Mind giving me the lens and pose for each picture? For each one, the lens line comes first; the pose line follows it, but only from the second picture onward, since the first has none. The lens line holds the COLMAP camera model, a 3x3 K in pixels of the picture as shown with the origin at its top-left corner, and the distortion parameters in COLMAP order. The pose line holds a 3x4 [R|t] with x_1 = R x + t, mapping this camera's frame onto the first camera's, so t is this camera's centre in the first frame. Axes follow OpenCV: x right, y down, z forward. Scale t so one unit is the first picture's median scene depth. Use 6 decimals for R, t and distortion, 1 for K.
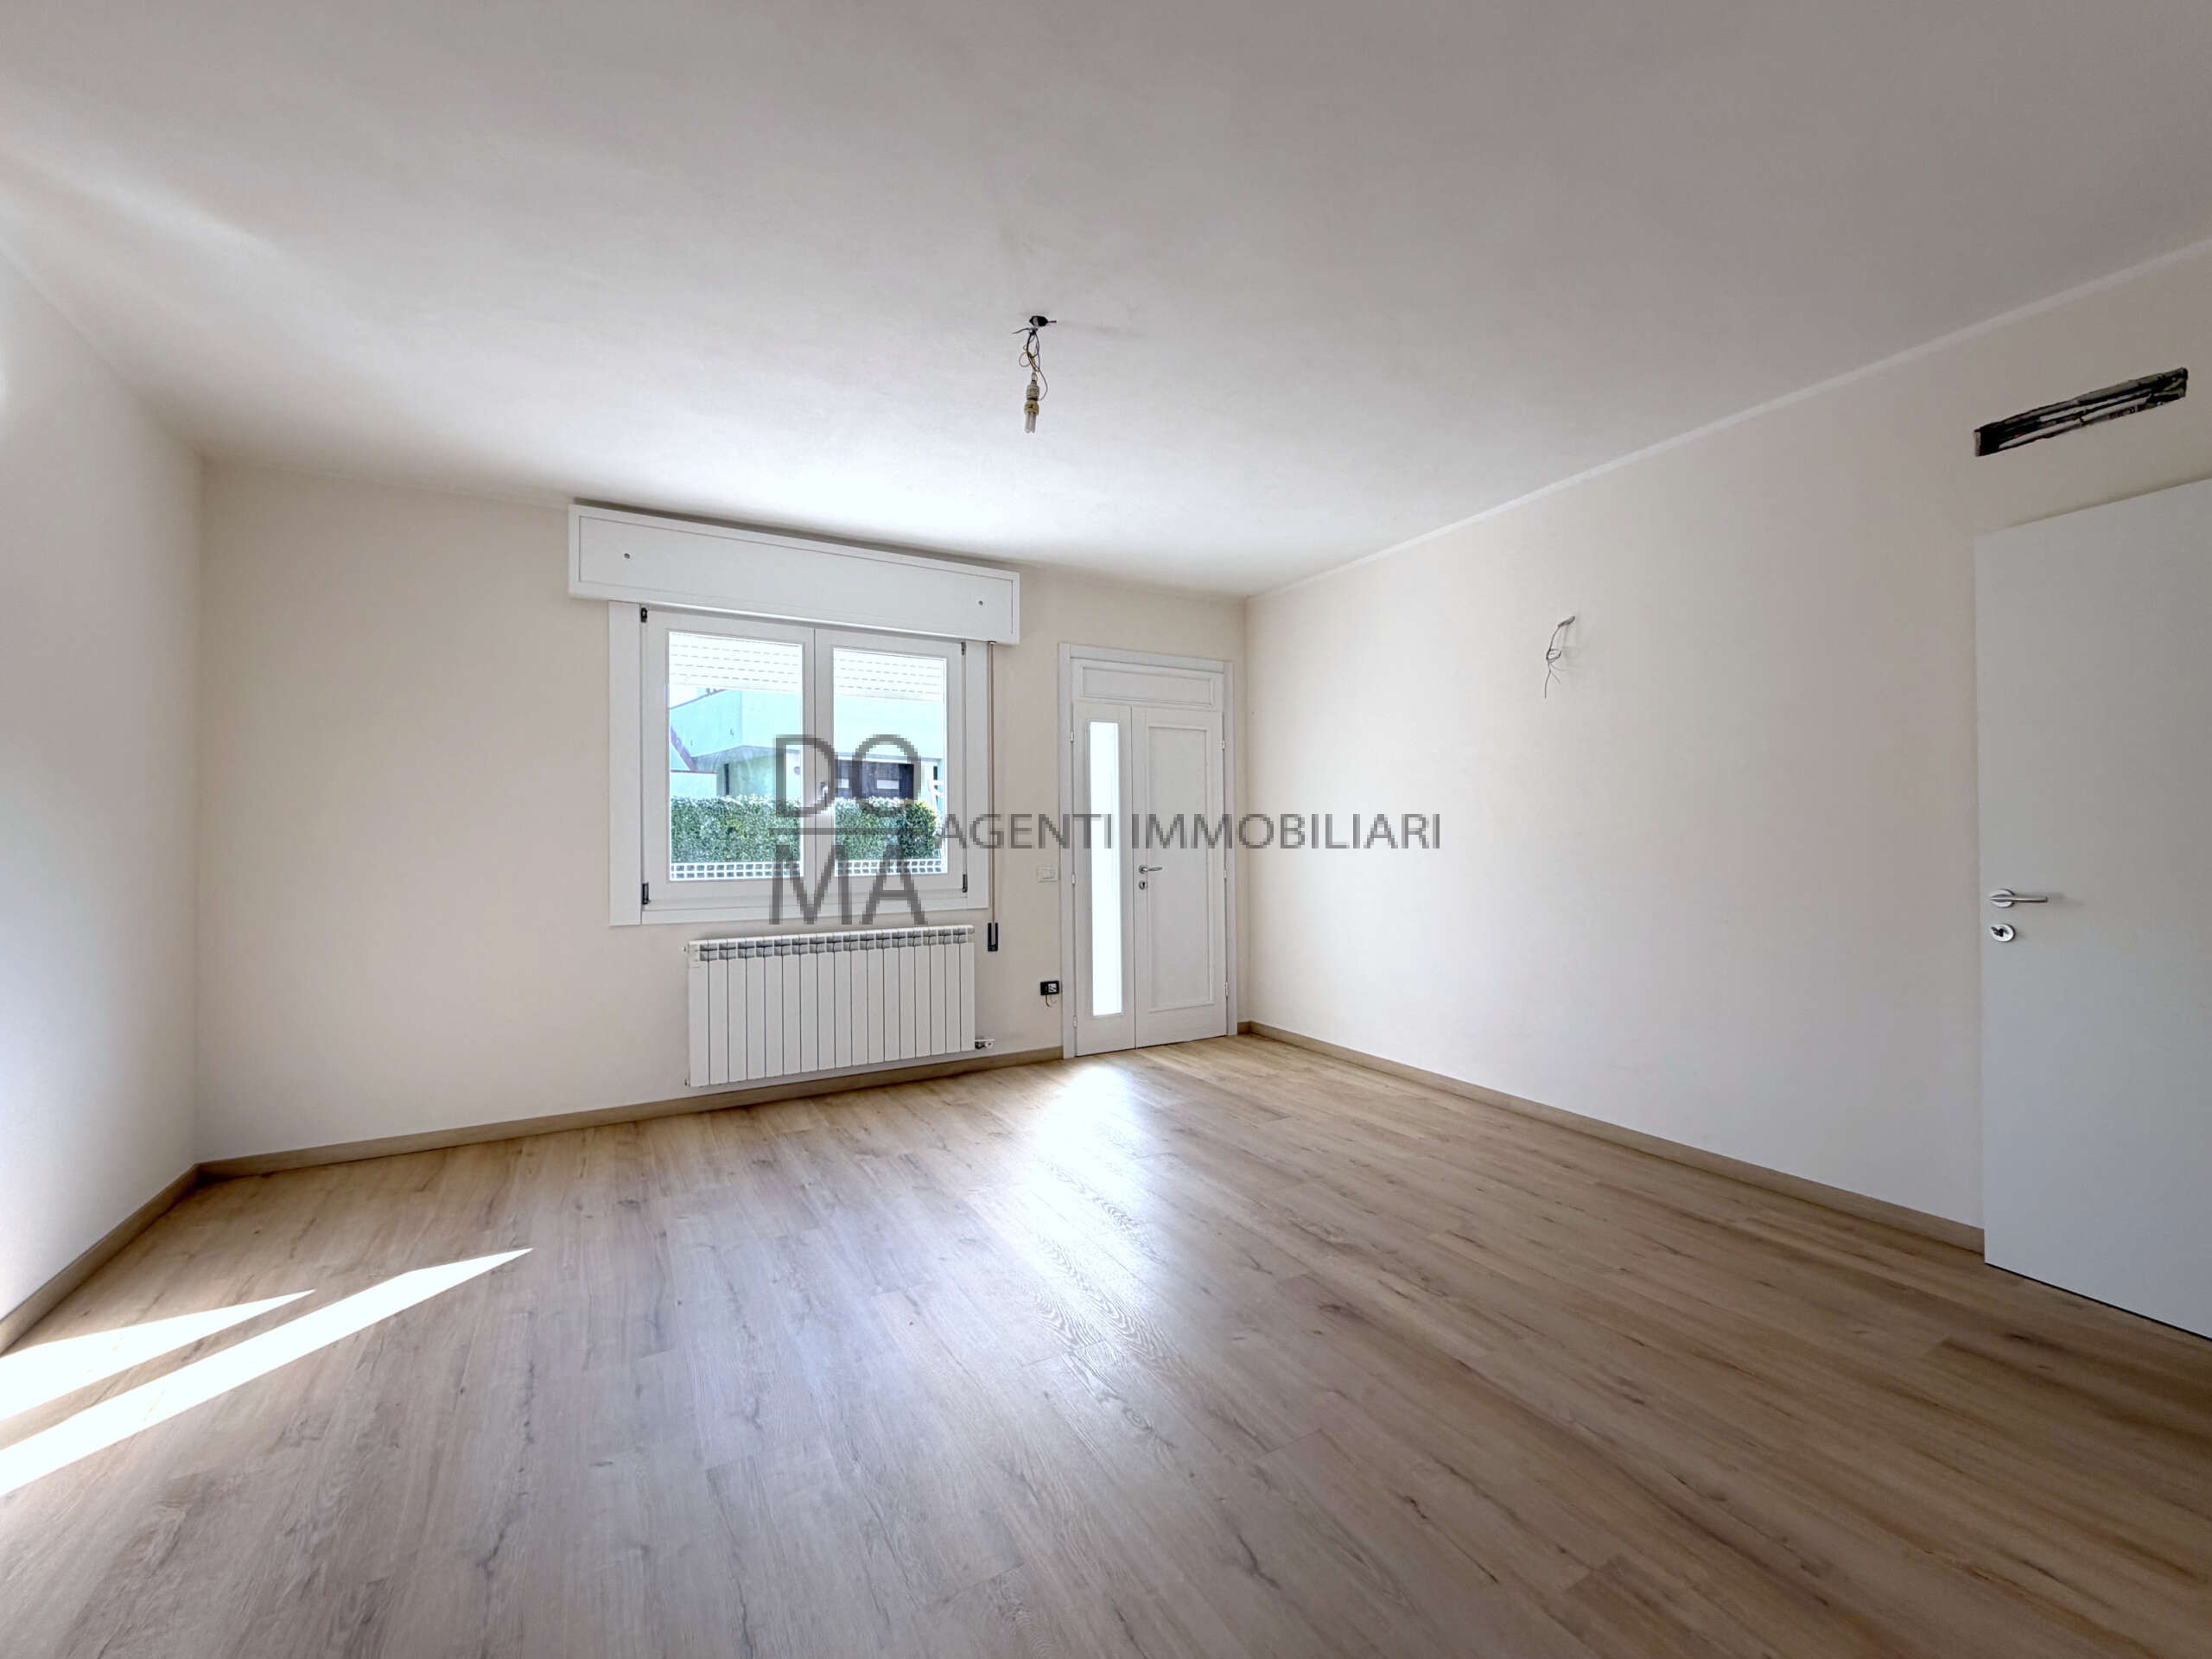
lens RADIAL K [[896.9, 0, 1098.1], [0, 896.9, 828.7], [0, 0, 1]] dist [-0.000220, 0.000177]
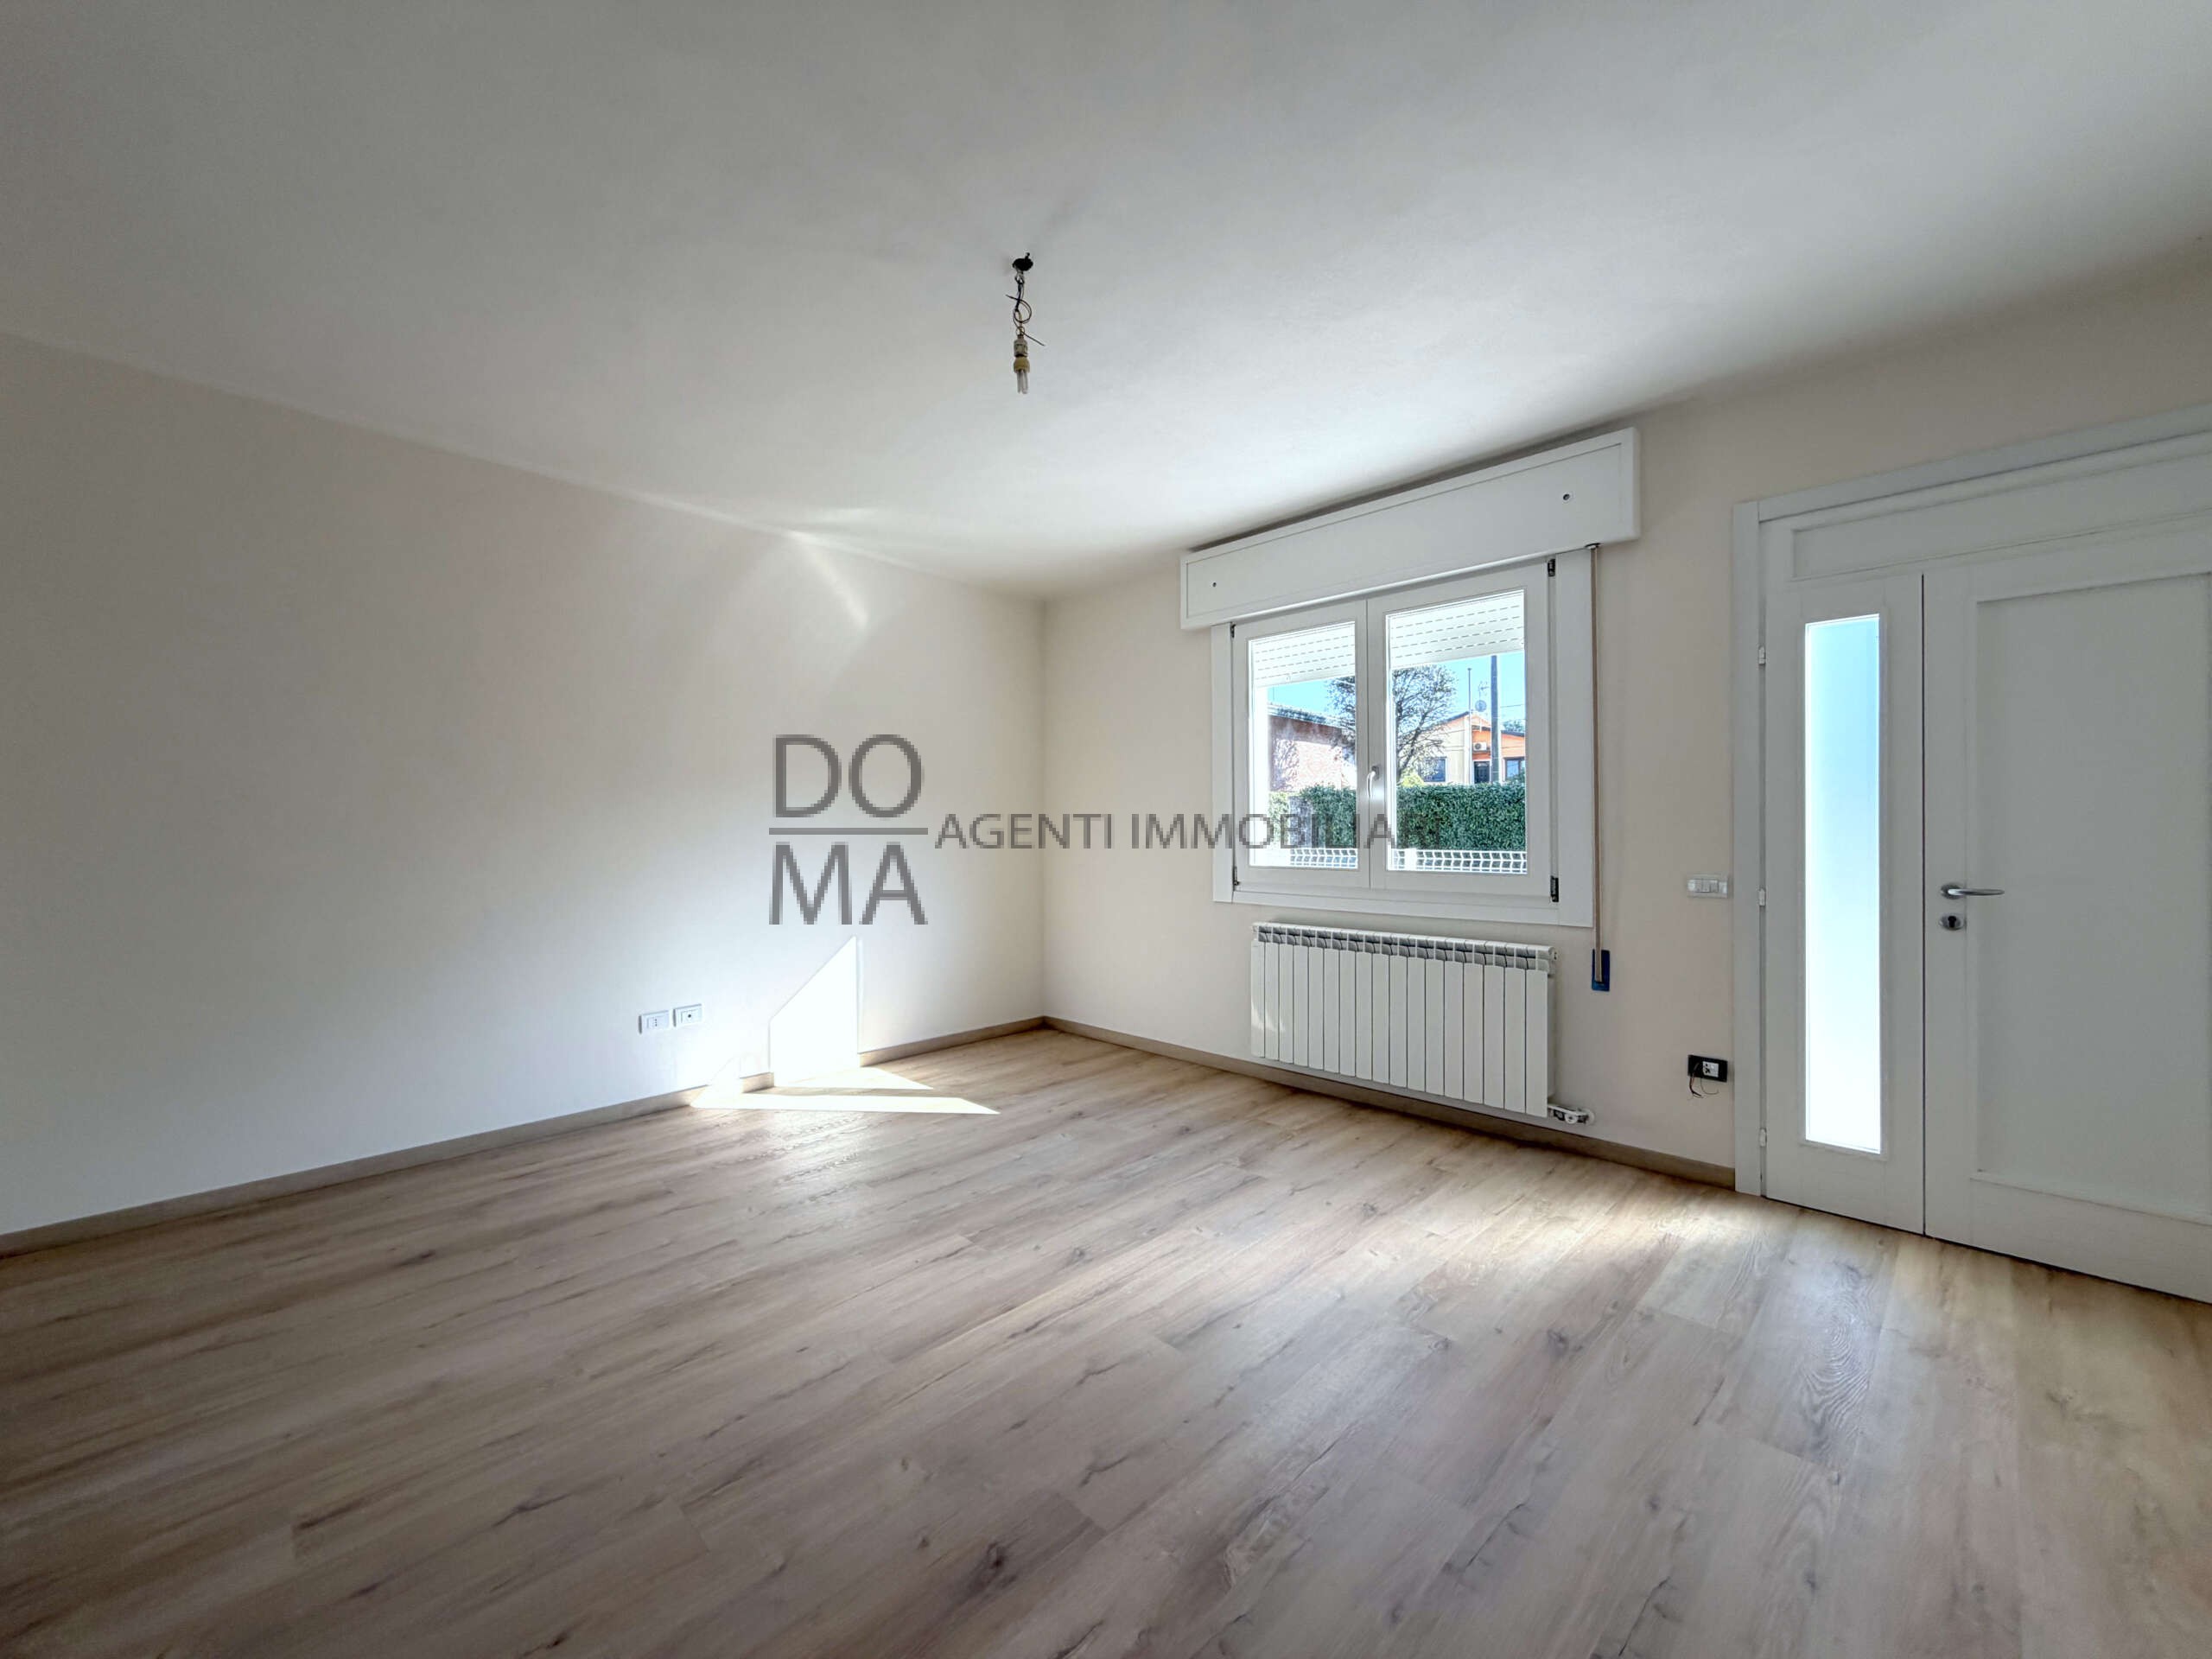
lens RADIAL K [[879.1, 0, 1096.9], [0, 879.1, 829.7], [0, 0, 1]] dist [0.000938, 0.000006]
pose [[0.262141, 0.009157, -0.964986, 0.606600], [0.014513, 0.999804, 0.013430, -0.004445], [0.964920, -0.017525, 0.261957, 0.616290]]
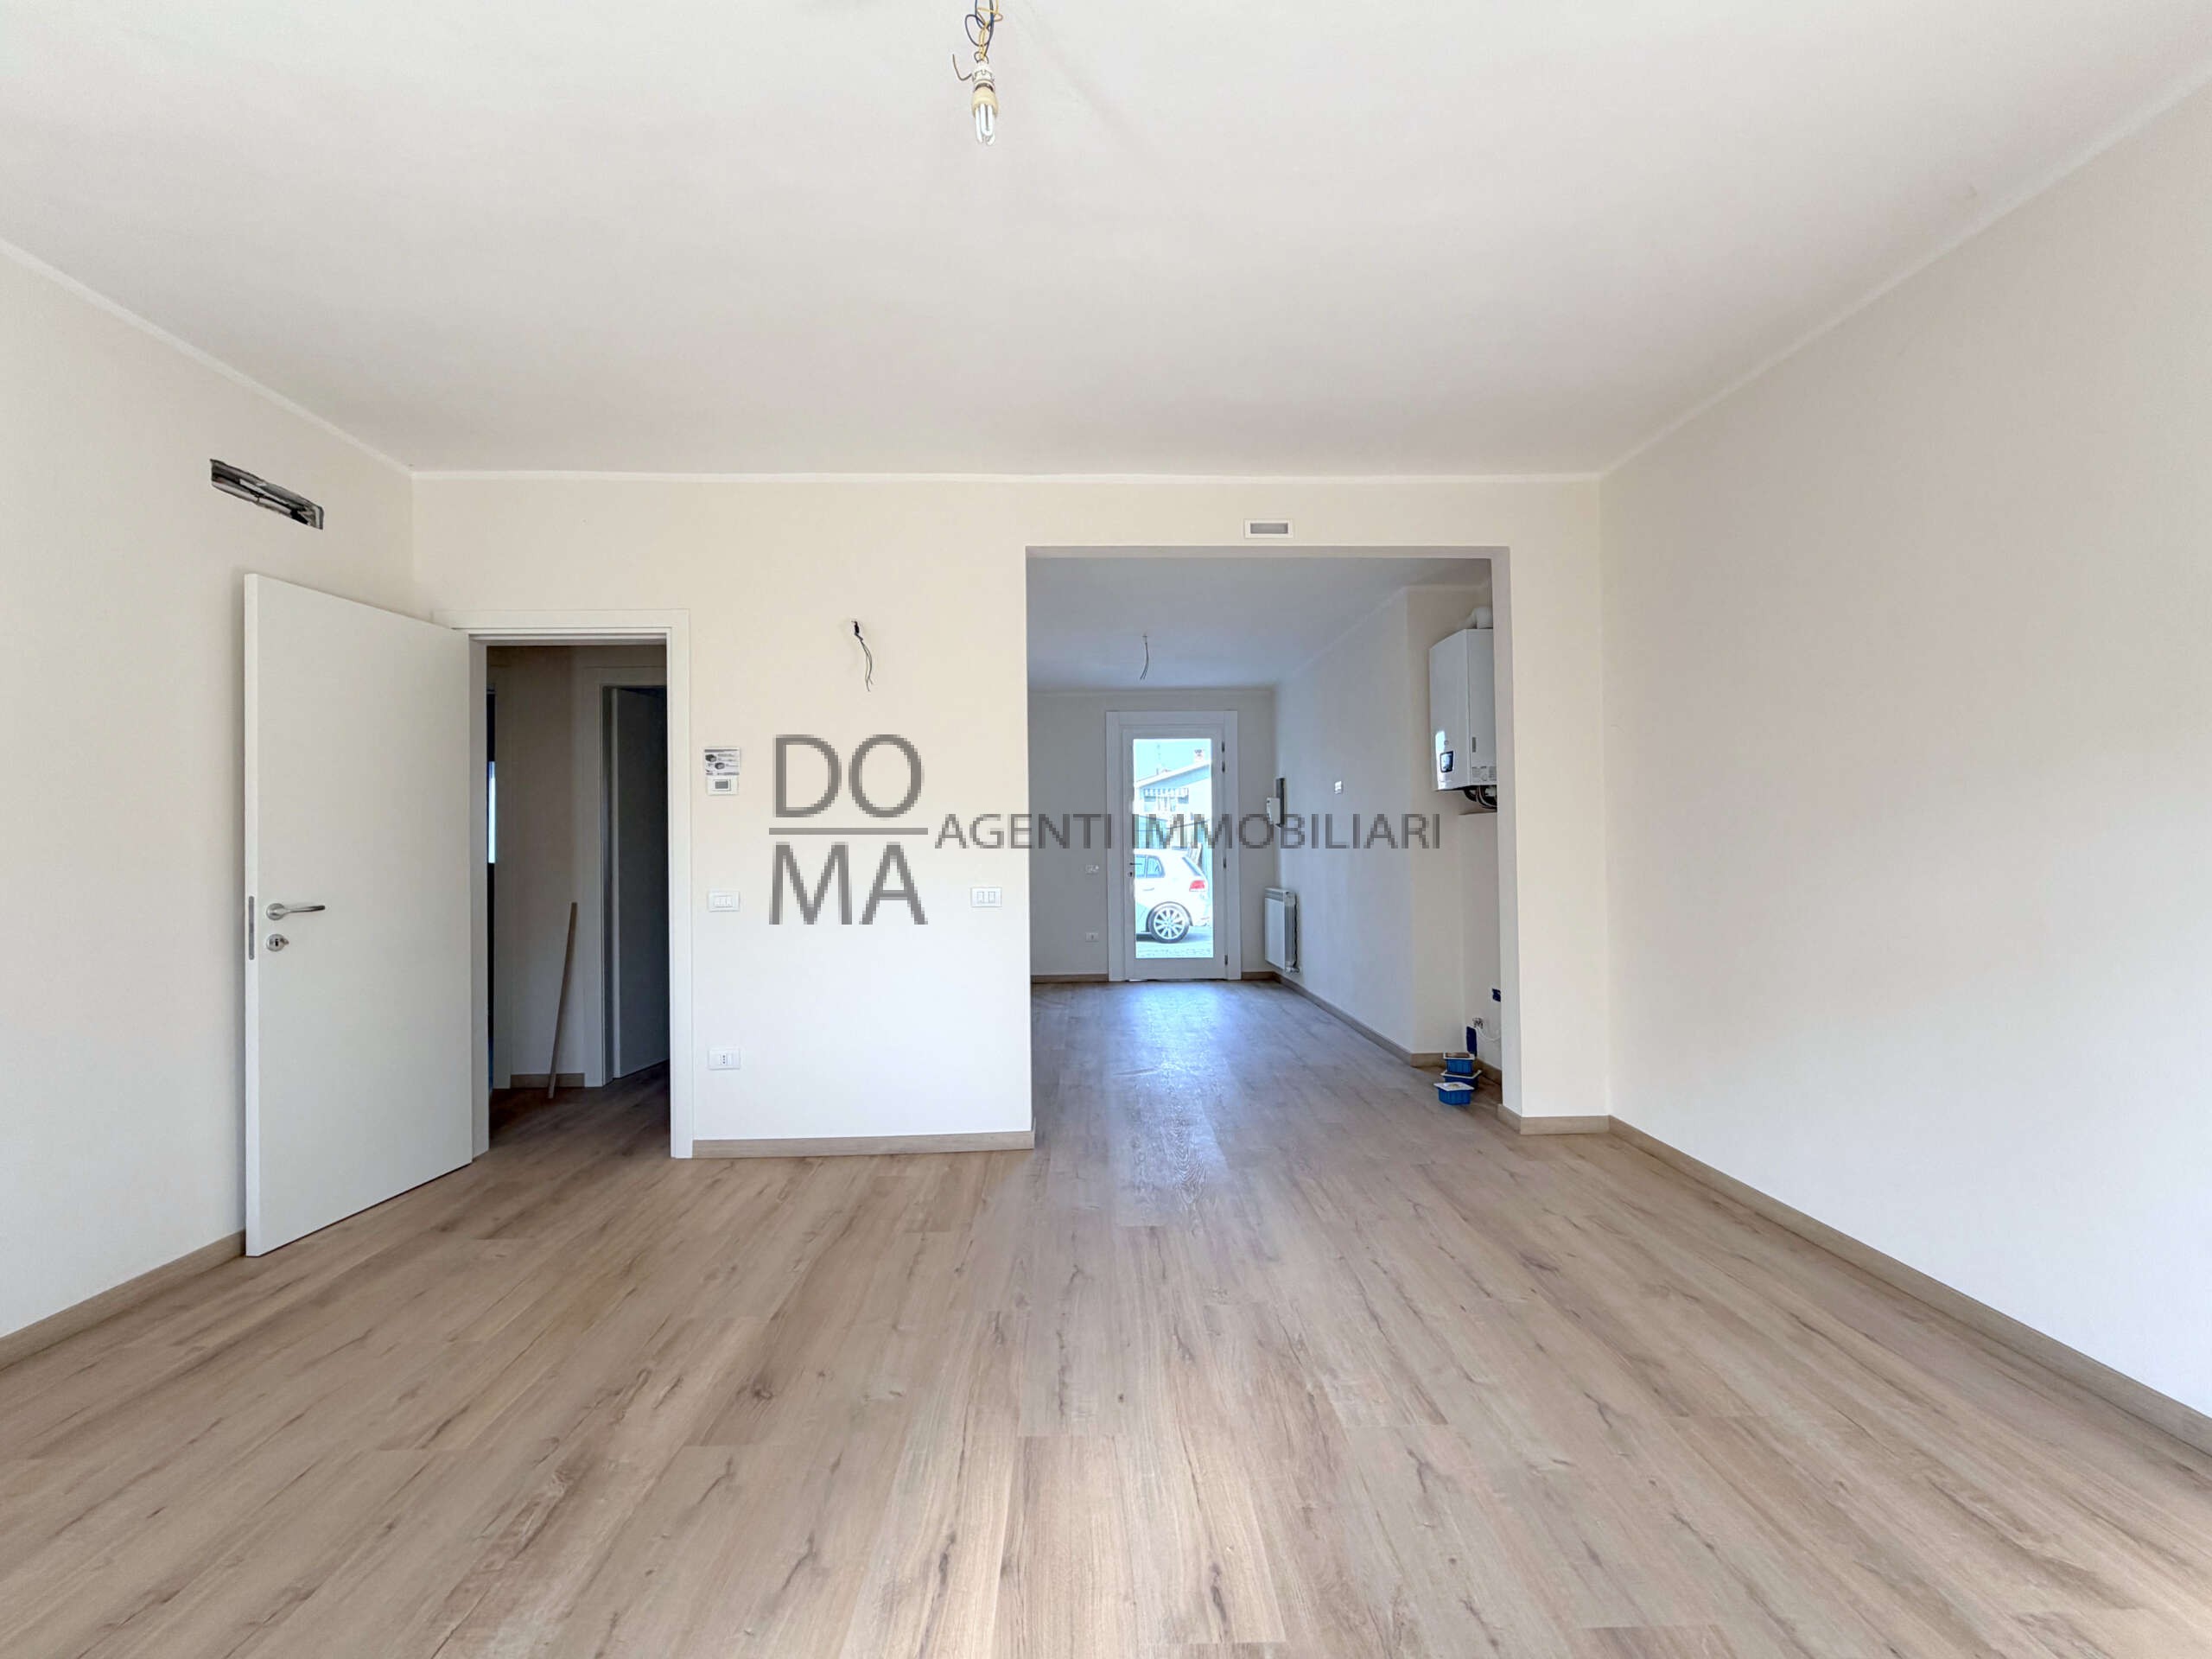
lens RADIAL K [[896.9, 0, 1098.1], [0, 896.9, 828.7], [0, 0, 1]] dist [-0.000220, 0.000177]
pose [[-0.879648, 0.025110, 0.474962, -0.300777], [0.012354, 0.999475, -0.029958, 0.015103], [-0.475464, -0.020485, -0.879496, 1.091147]]
